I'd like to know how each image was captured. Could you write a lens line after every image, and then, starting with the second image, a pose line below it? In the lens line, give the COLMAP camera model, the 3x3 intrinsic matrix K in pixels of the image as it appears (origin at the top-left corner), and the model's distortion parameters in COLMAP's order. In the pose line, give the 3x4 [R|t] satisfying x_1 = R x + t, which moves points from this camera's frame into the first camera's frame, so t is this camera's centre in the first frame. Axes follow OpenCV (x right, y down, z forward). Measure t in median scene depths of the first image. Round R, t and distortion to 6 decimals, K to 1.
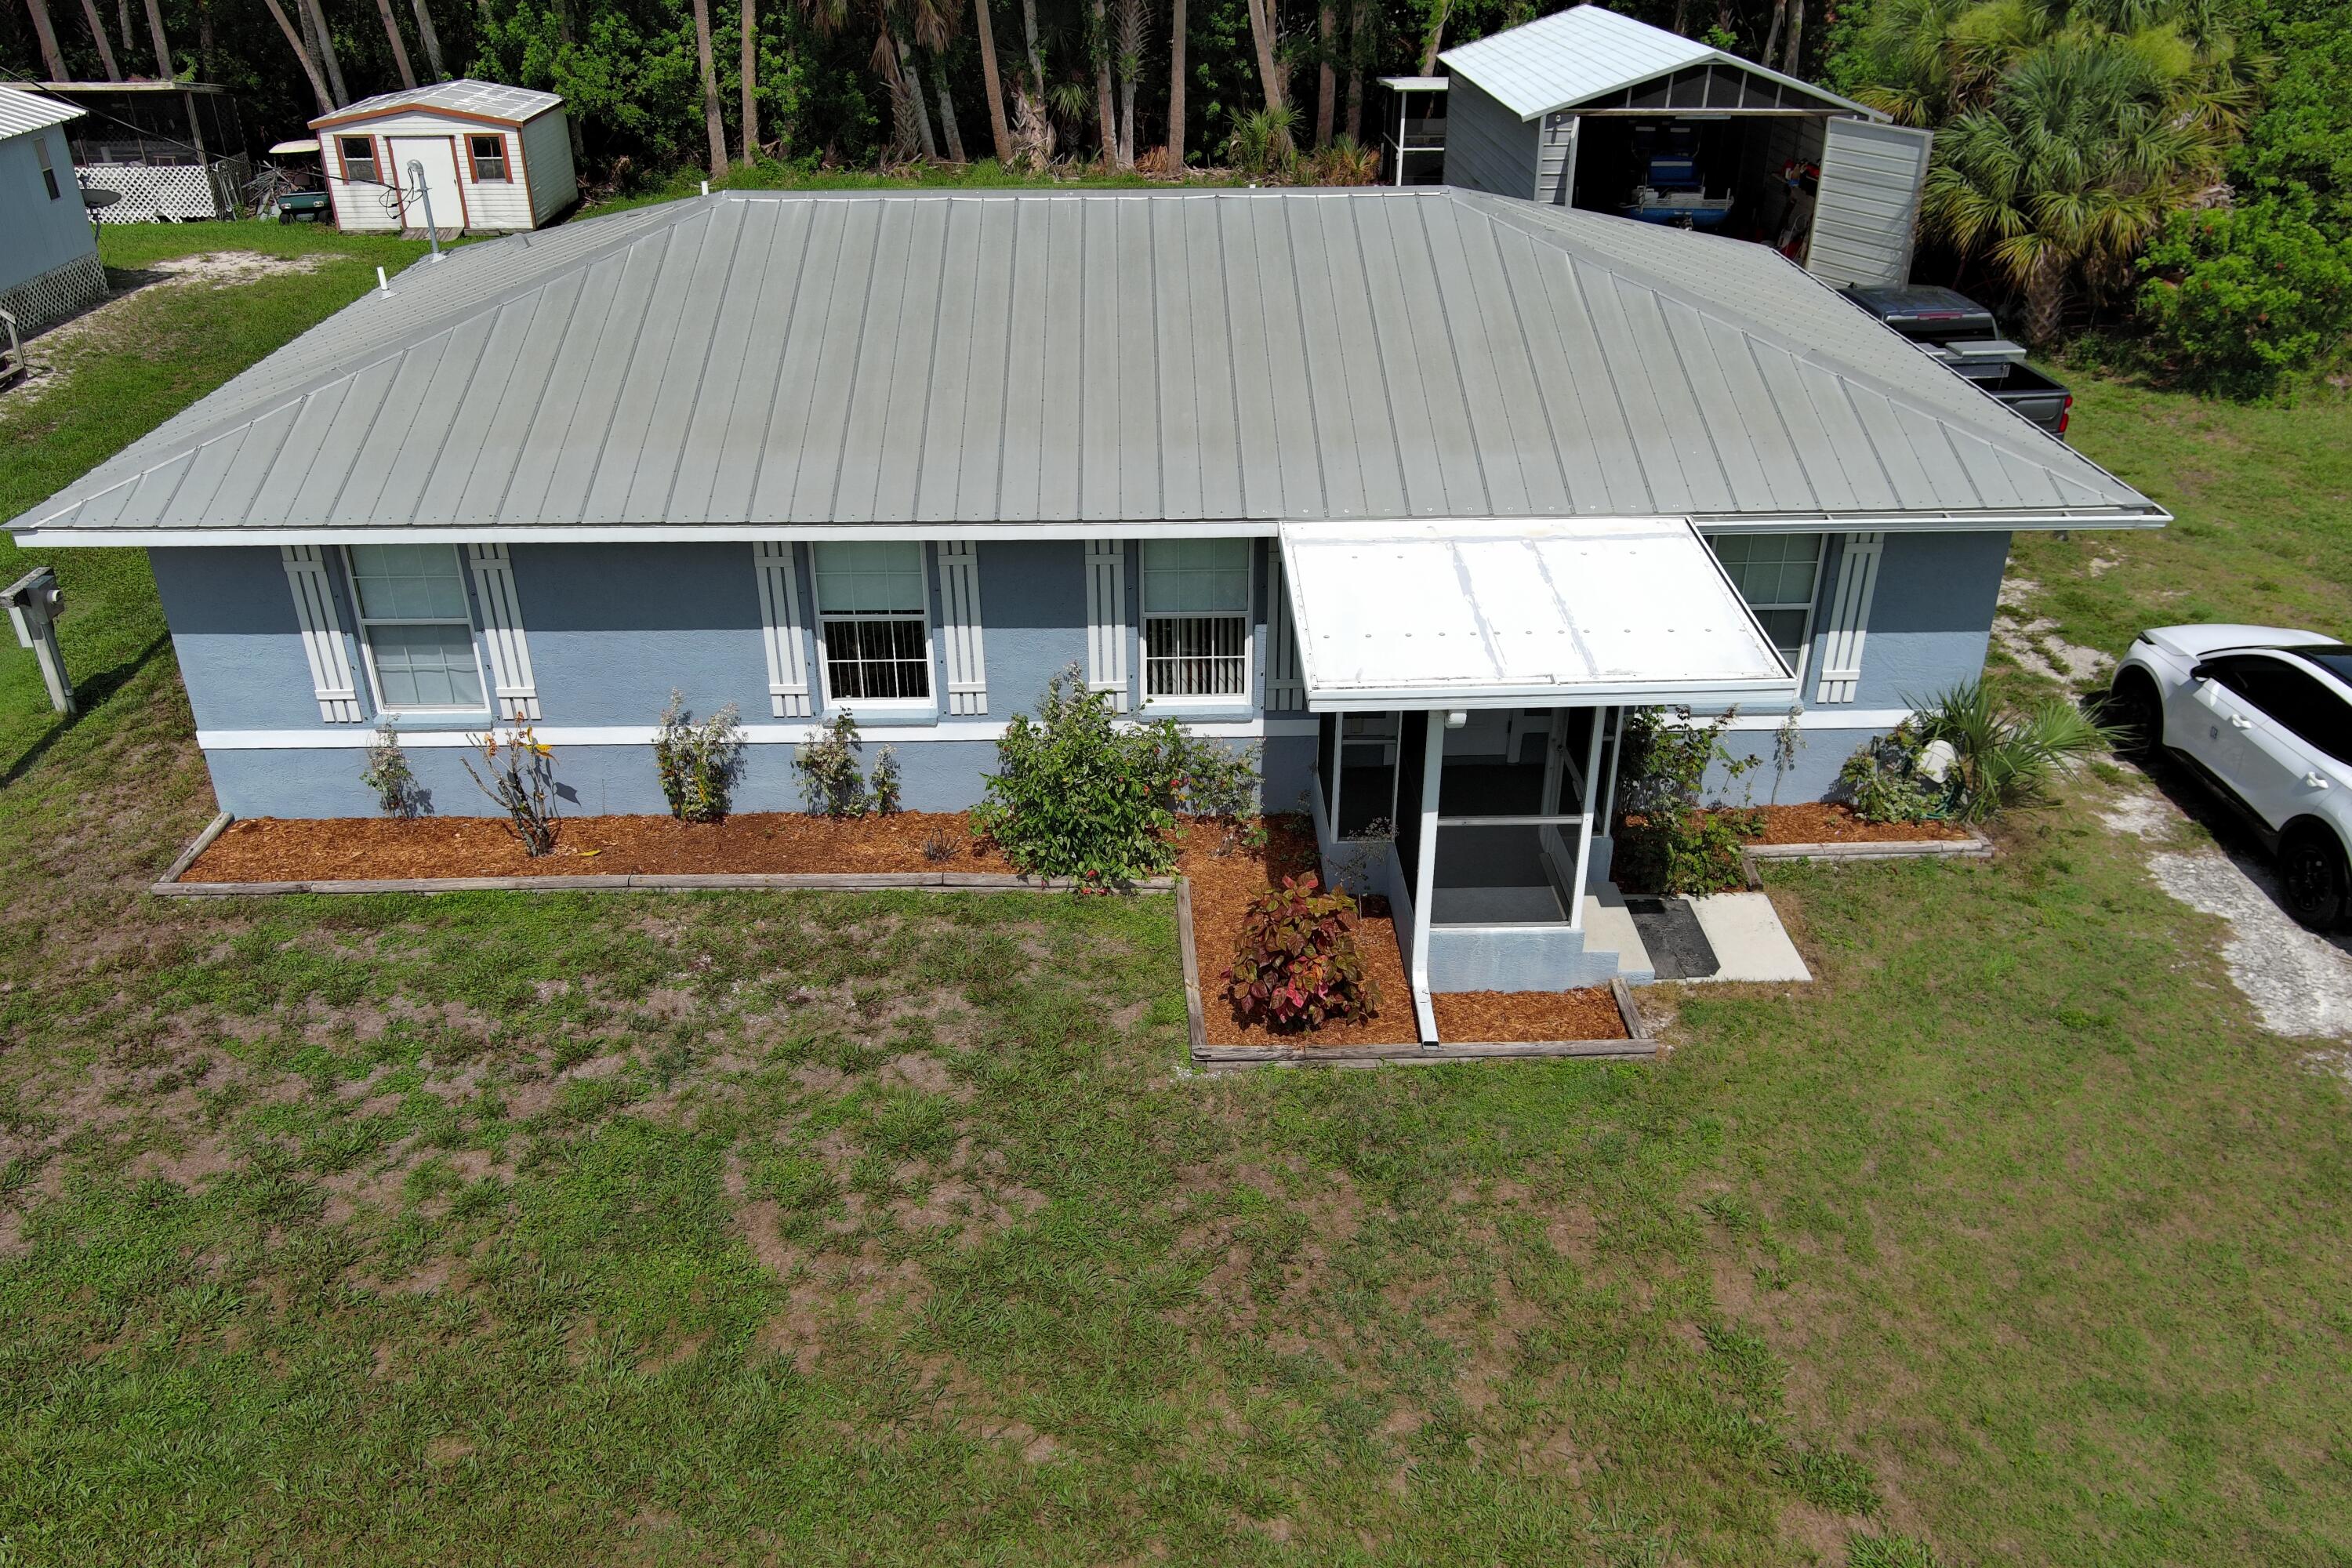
lens RADIAL K [[1830.5, 0, 1176.2], [0, 1830.5, 784.8], [0, 0, 1]] dist [0.019067, -0.026196]
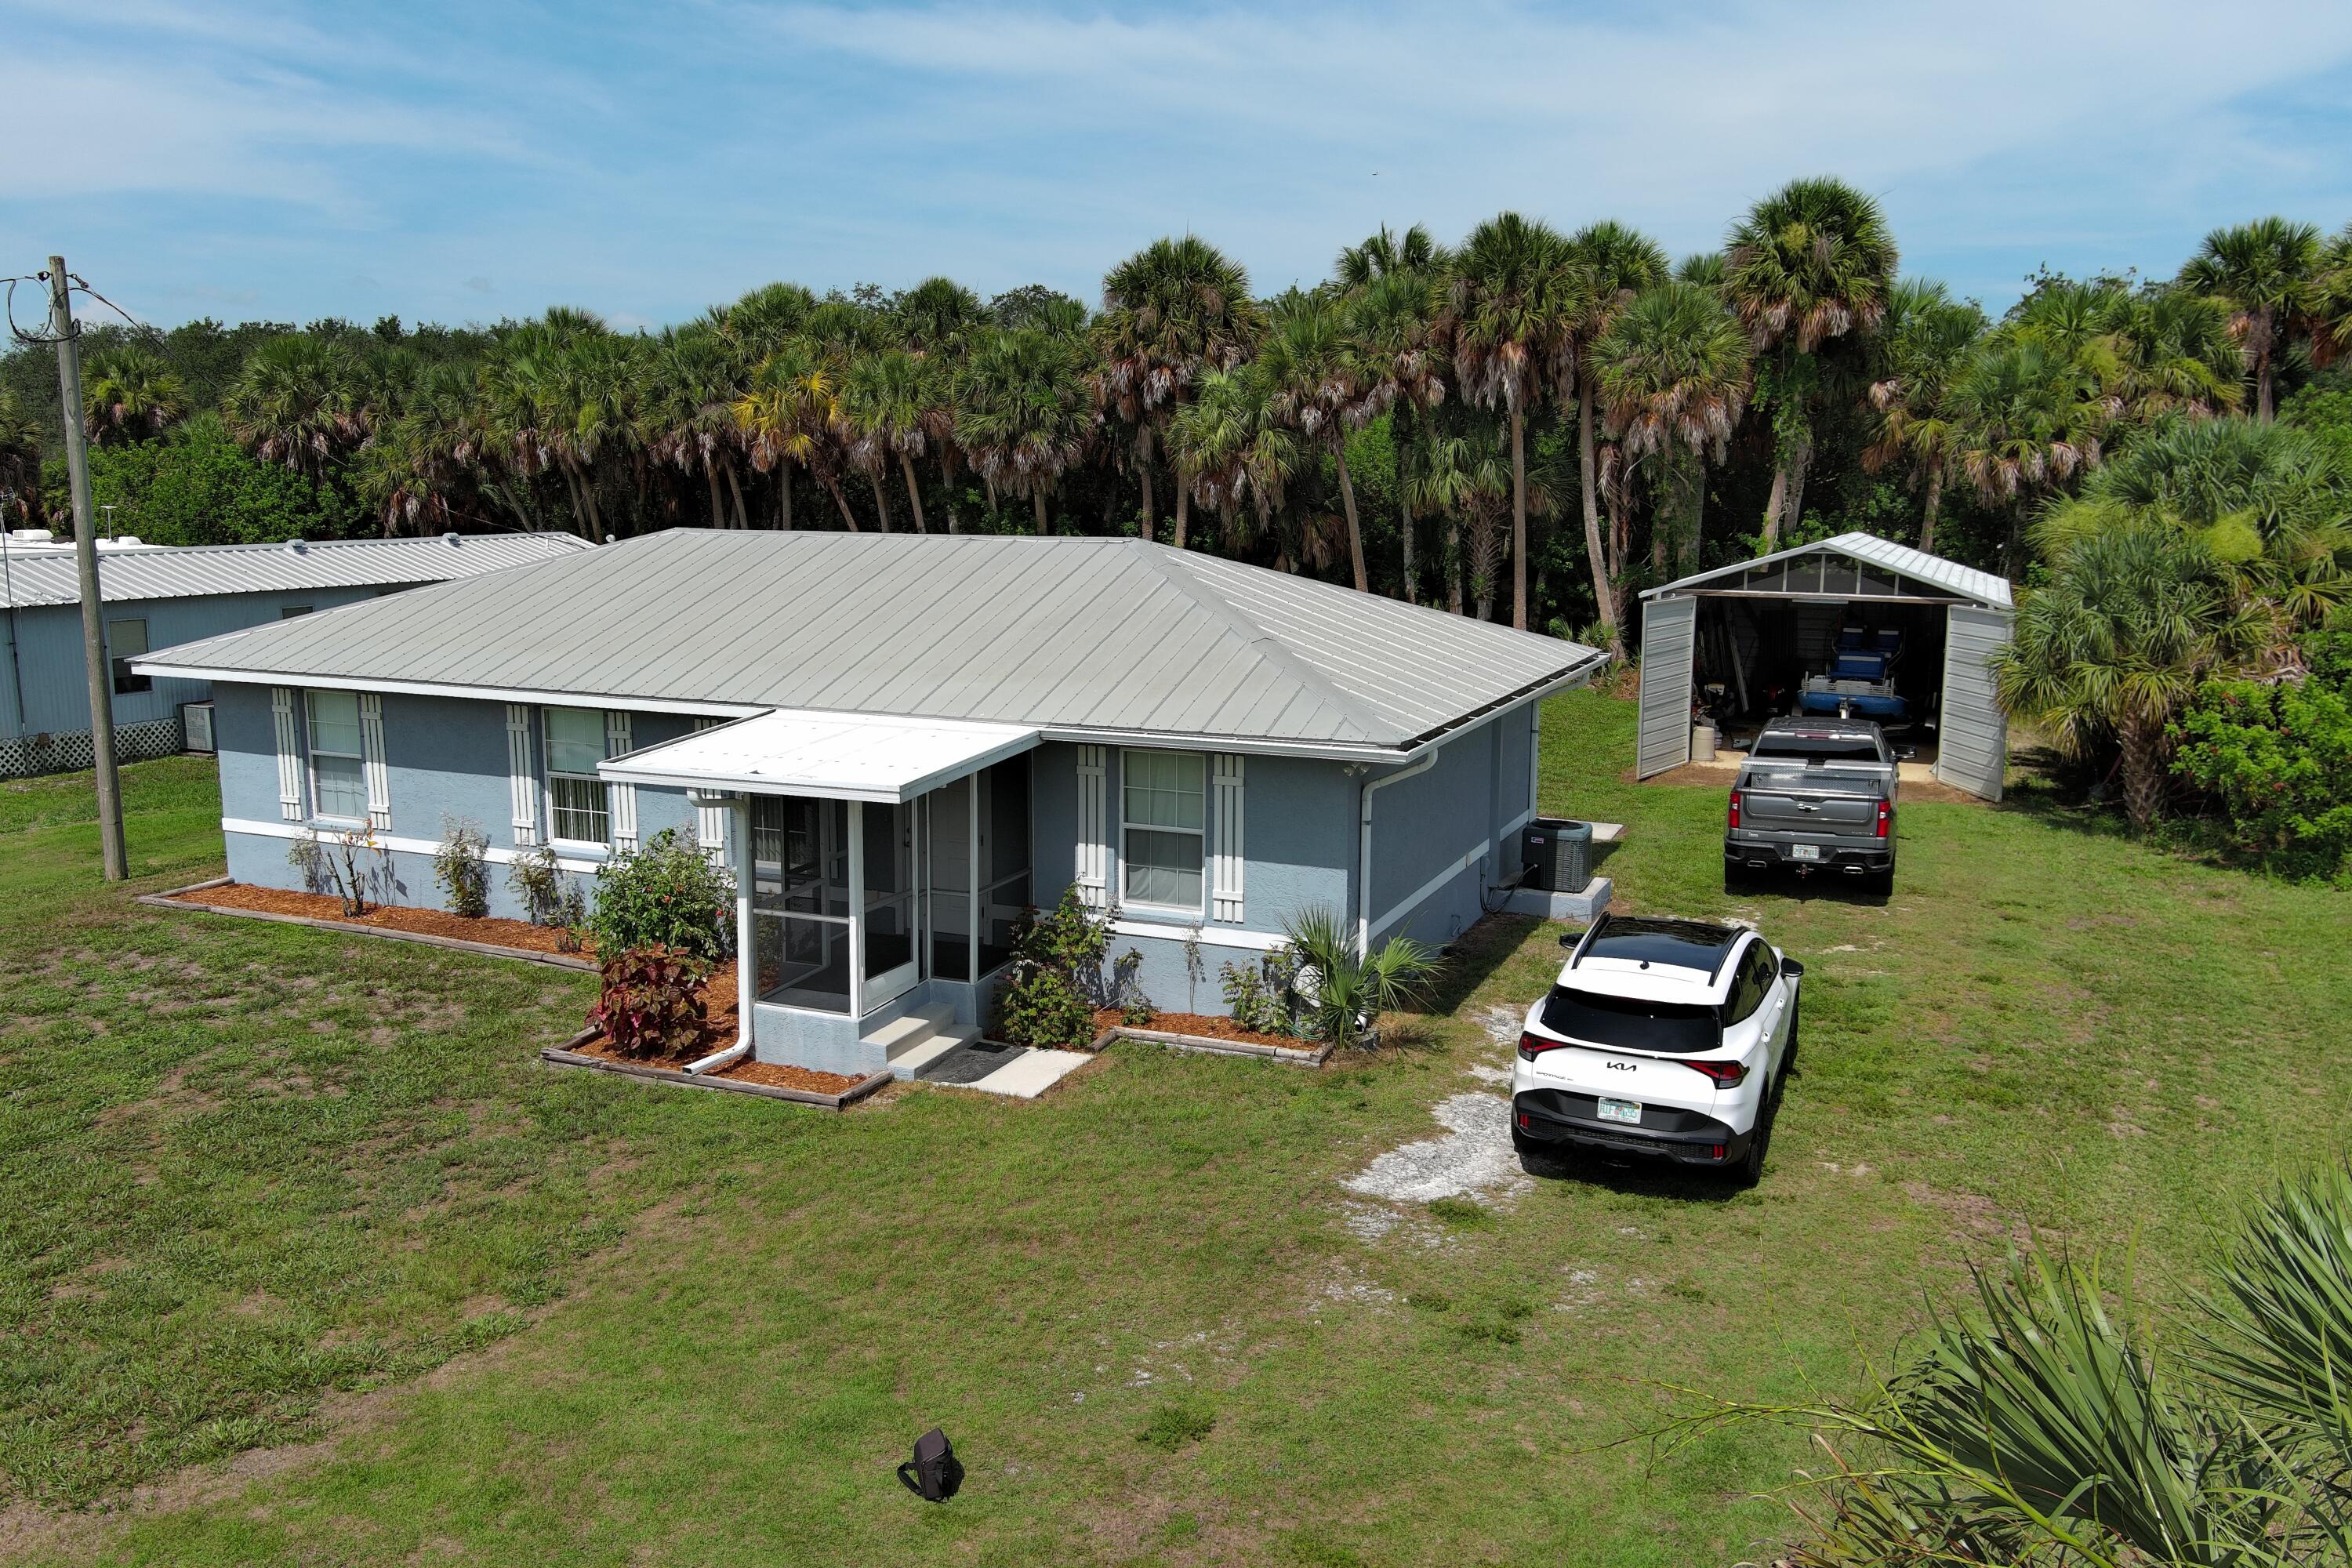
lens RADIAL K [[1830.5, 0, 1165.4], [0, 1830.5, 788.0], [0, 0, 1]] dist [0.019067, -0.026196]
pose [[0.905013, 0.078949, -0.417993, 0.880216], [-0.204847, 0.942072, -0.265588, 0.208885], [0.372811, 0.325986, 0.868761, -0.042406]]
